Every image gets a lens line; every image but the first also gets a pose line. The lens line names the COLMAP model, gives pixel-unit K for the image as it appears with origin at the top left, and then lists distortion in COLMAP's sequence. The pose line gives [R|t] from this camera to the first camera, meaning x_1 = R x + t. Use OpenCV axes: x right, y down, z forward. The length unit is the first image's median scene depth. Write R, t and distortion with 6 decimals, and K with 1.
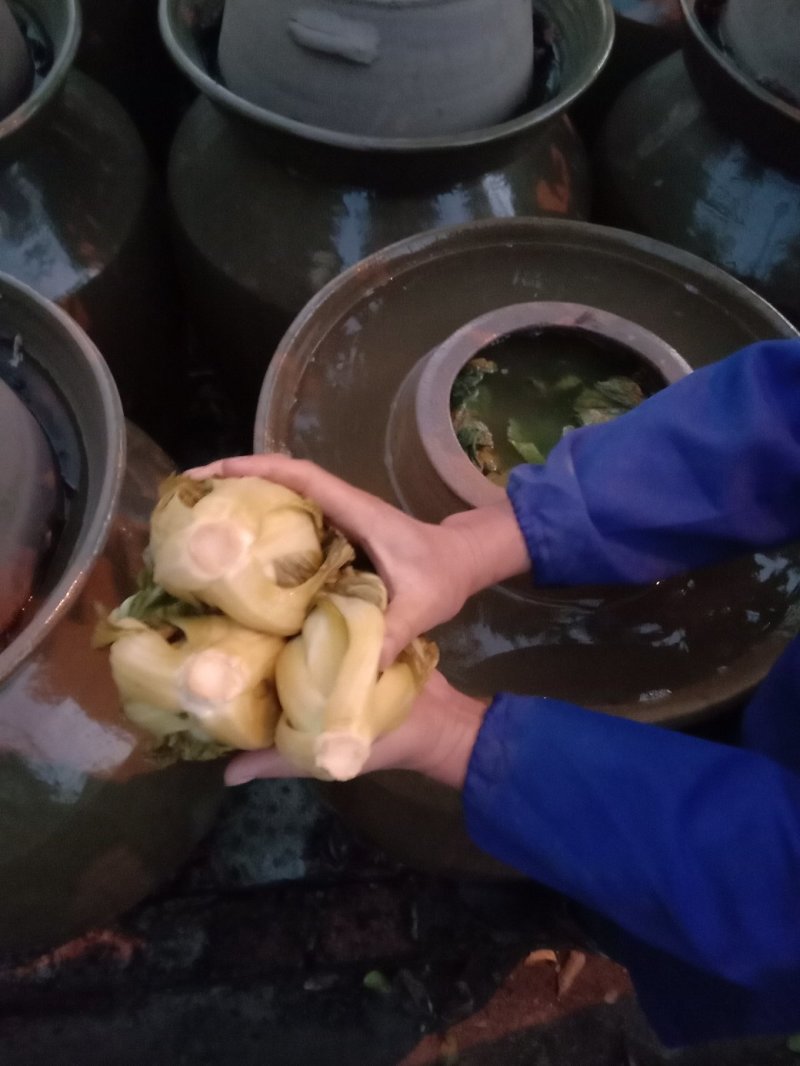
lens RADIAL K [[837.0, 0, 400.0], [0, 837.0, 533.0], [0, 0, 1]] dist [0.005883, -0.003087]
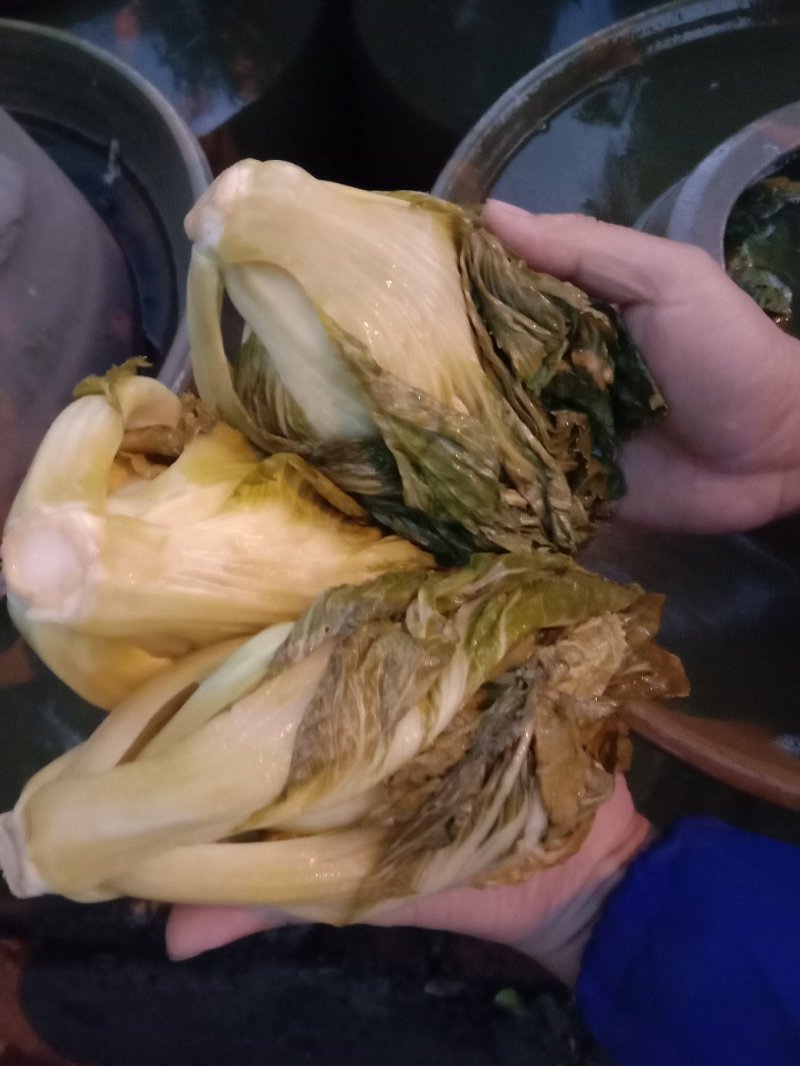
lens RADIAL K [[837.0, 0, 400.0], [0, 837.0, 533.0], [0, 0, 1]] dist [0.005883, -0.003087]
pose [[0.969775, 0.112434, -0.216553, -0.010487], [-0.096713, 0.991937, 0.081905, 0.024571], [0.224016, -0.058486, 0.972829, 0.311957]]
